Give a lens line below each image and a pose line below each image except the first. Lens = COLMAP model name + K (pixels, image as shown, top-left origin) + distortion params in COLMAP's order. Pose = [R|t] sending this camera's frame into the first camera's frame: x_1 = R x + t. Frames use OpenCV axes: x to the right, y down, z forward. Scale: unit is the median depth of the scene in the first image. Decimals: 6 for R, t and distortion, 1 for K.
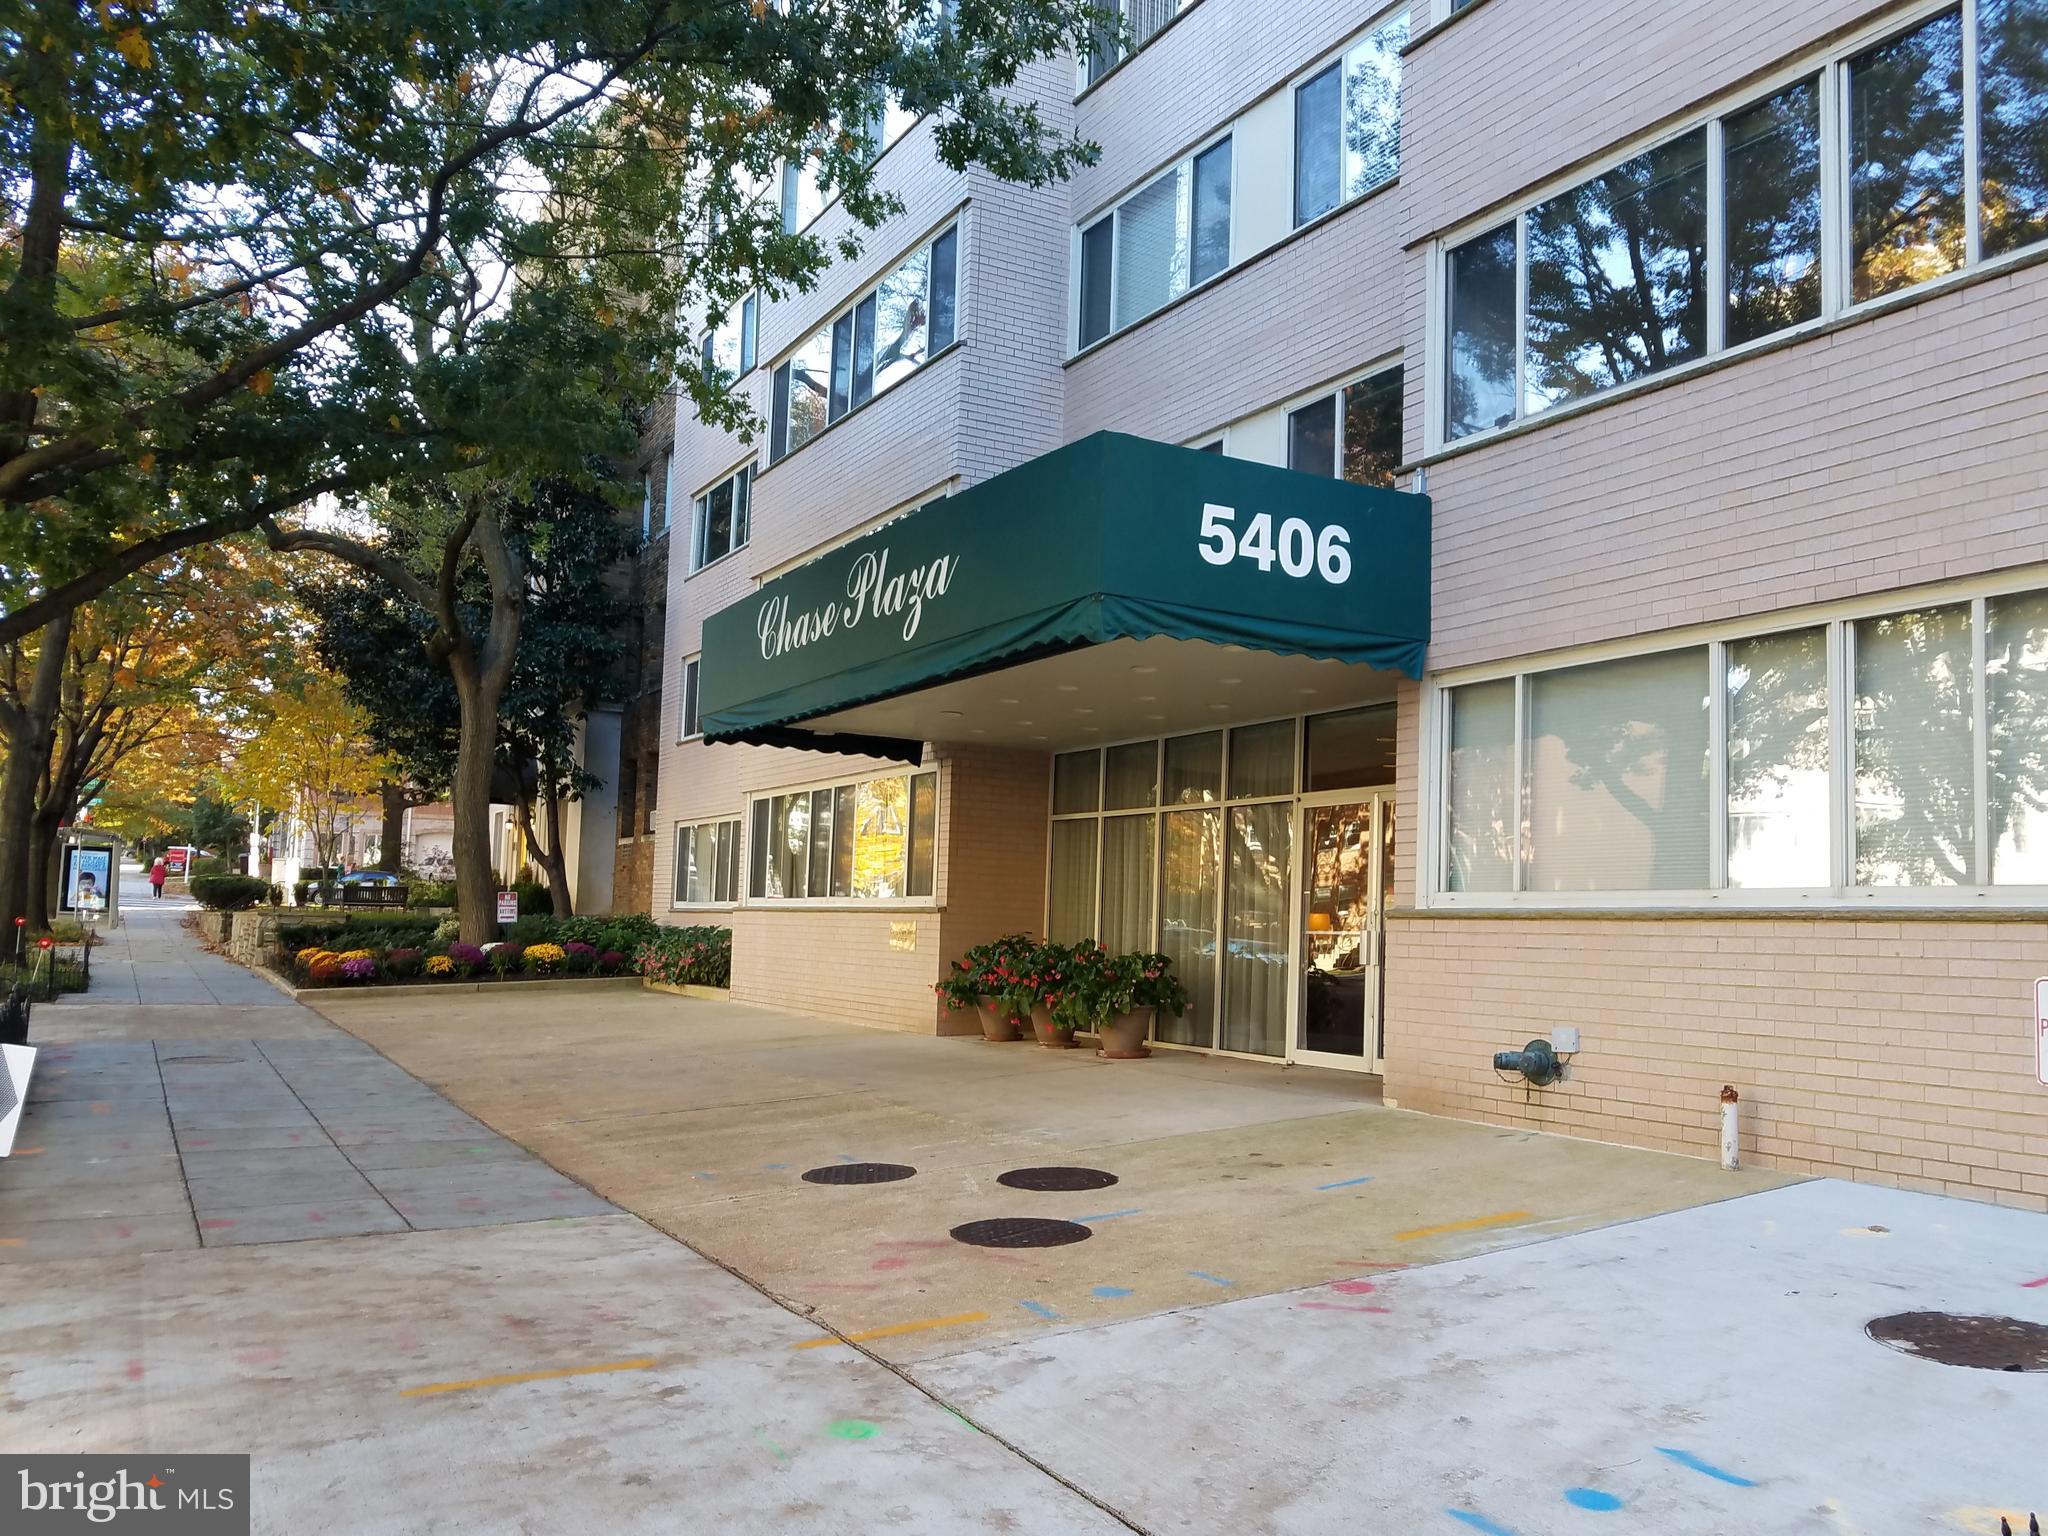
lens RADIAL K [[1574.6, 0, 1024.0], [0, 1574.6, 768.0], [0, 0, 1]] dist [0.023853, -0.030813]
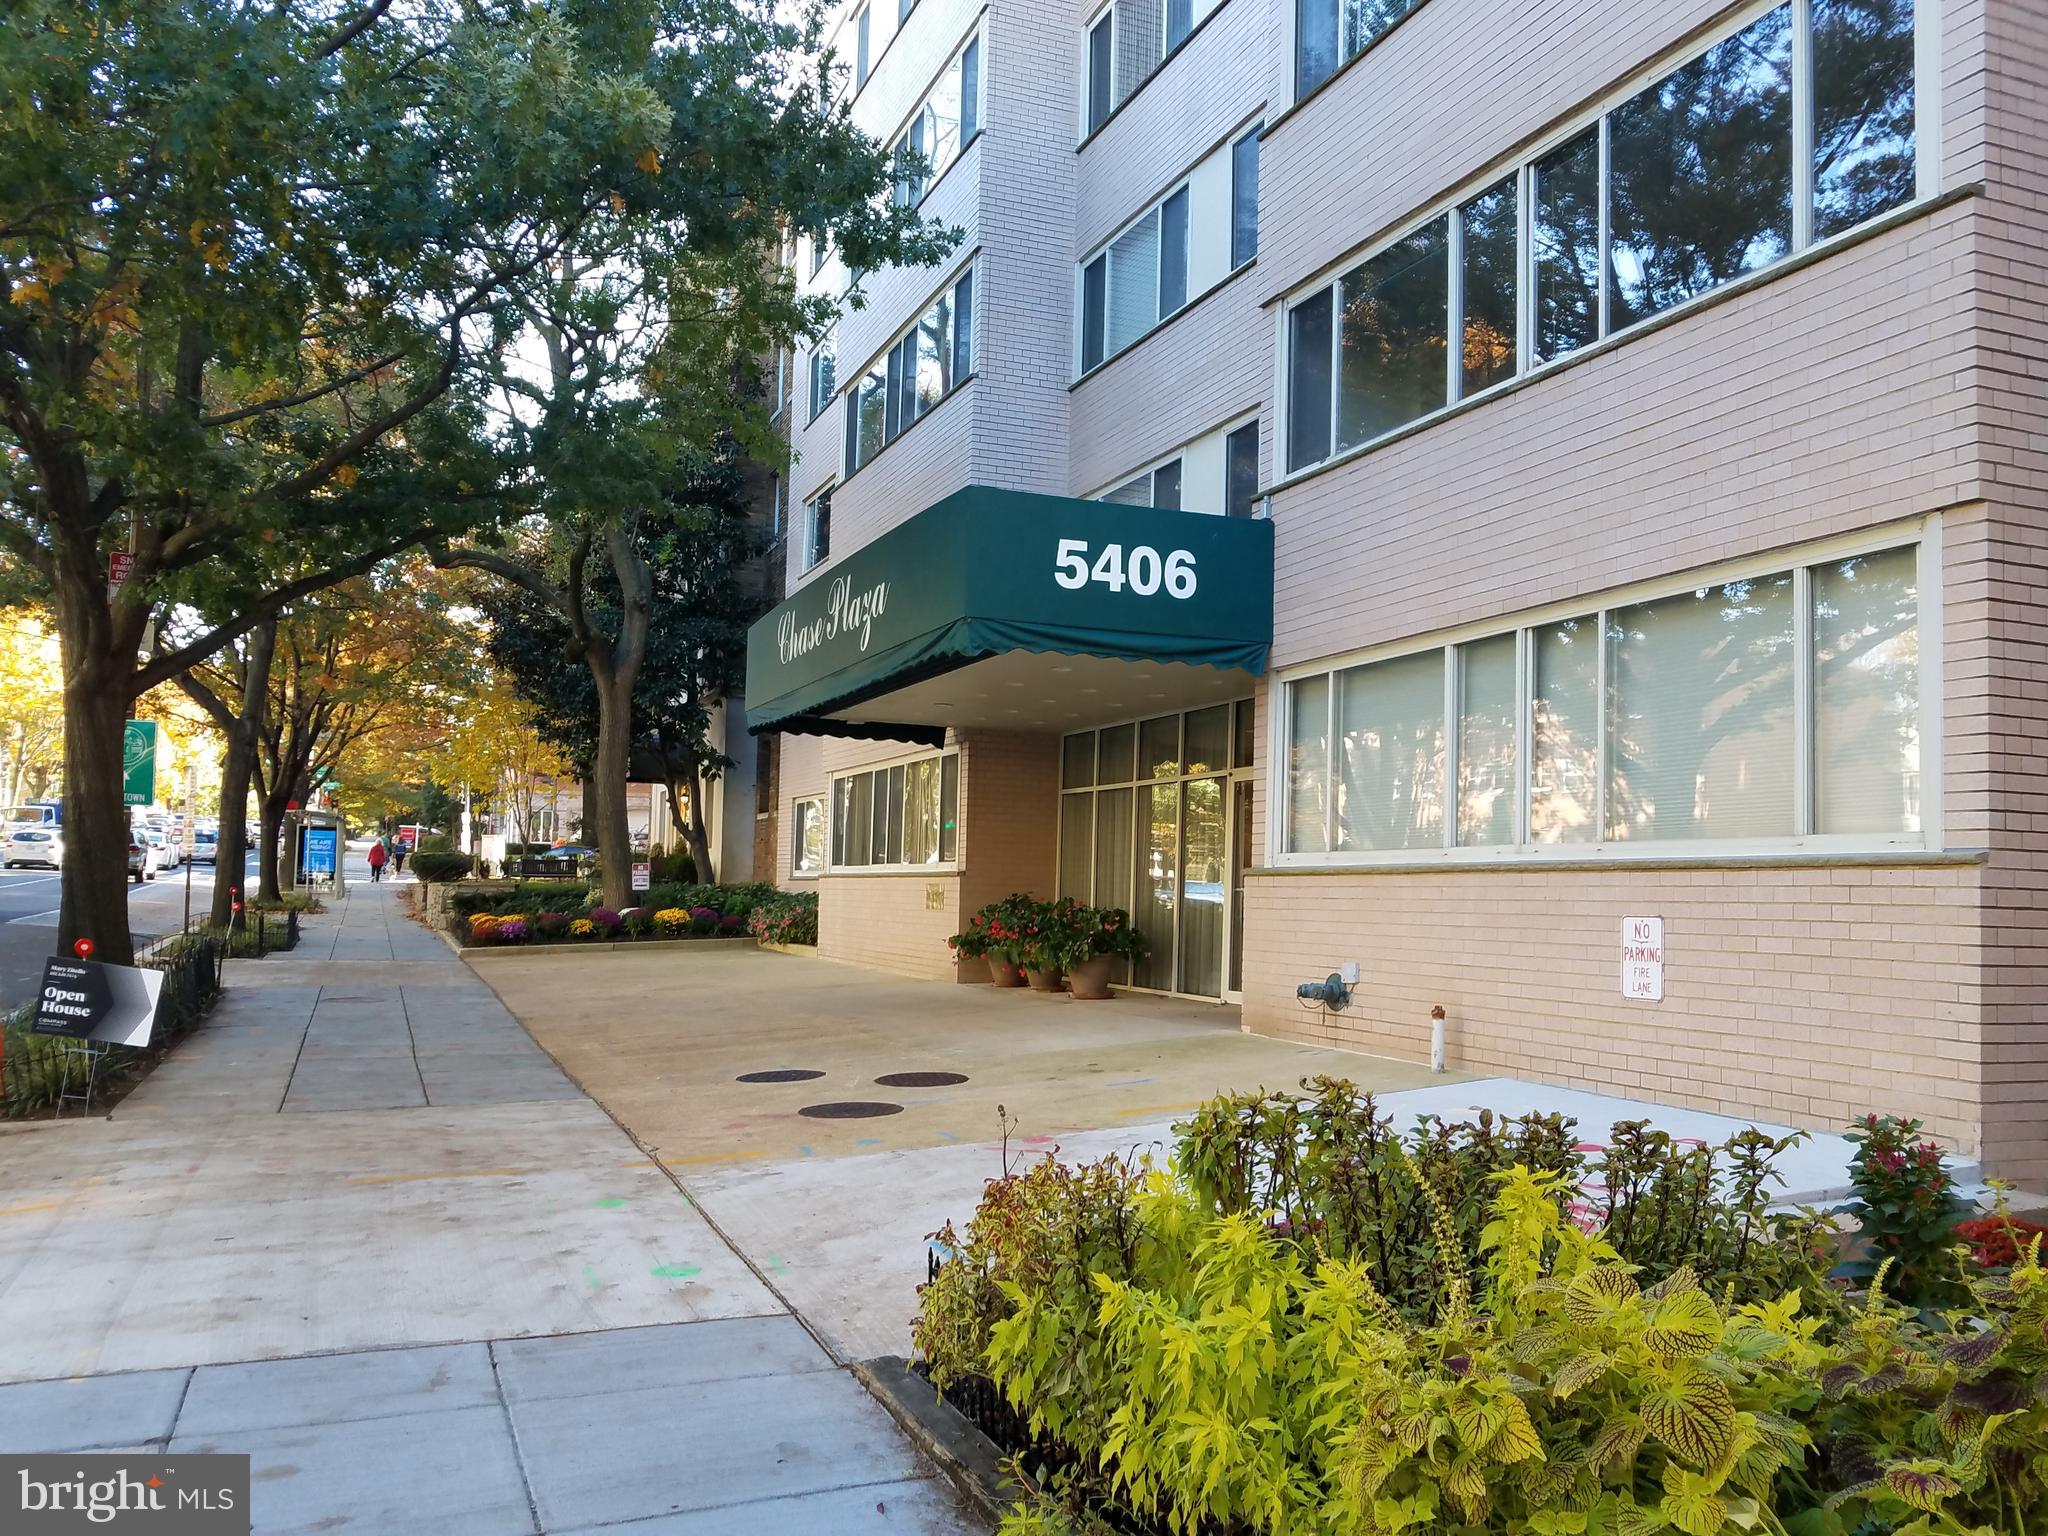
lens RADIAL K [[1586.0, 0, 1024.0], [0, 1586.0, 768.0], [0, 0, 1]] dist [0.023733, -0.041233]
pose [[0.990975, -0.018219, -0.132805, 0.174245], [0.020901, 0.999604, 0.018830, -0.009451], [0.132409, -0.021436, 0.990963, -0.163683]]
